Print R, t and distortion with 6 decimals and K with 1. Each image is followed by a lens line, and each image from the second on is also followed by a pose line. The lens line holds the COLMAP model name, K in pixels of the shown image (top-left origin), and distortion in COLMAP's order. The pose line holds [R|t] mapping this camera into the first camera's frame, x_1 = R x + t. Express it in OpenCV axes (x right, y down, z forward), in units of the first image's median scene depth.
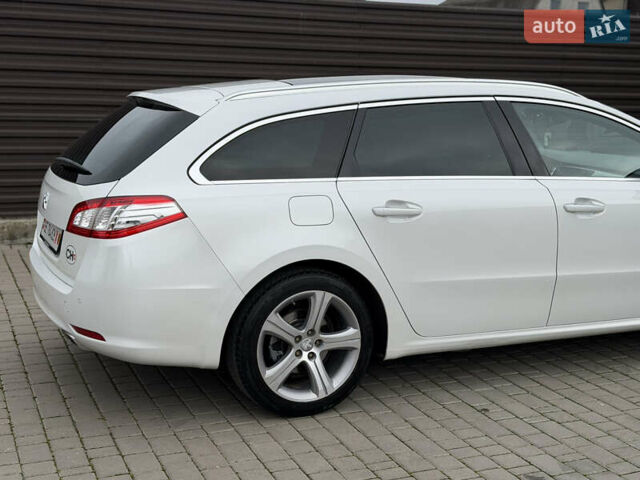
lens RADIAL K [[903.7, 0, 320.0], [0, 903.7, 240.0], [0, 0, 1]] dist [0.133870, -0.012913]
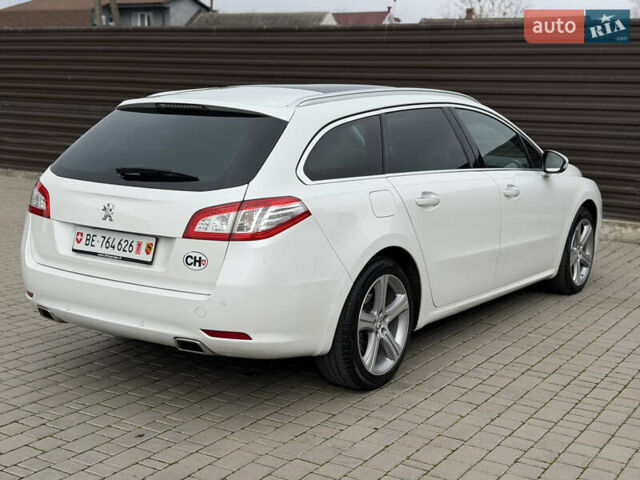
lens RADIAL K [[903.7, 0, 320.0], [0, 903.7, 240.0], [0, 0, 1]] dist [0.133870, -0.012913]
pose [[0.860251, -0.077722, 0.503913, -0.635769], [0.083183, 0.996466, 0.011687, -0.006974], [-0.503040, 0.031863, 0.863676, 0.065708]]
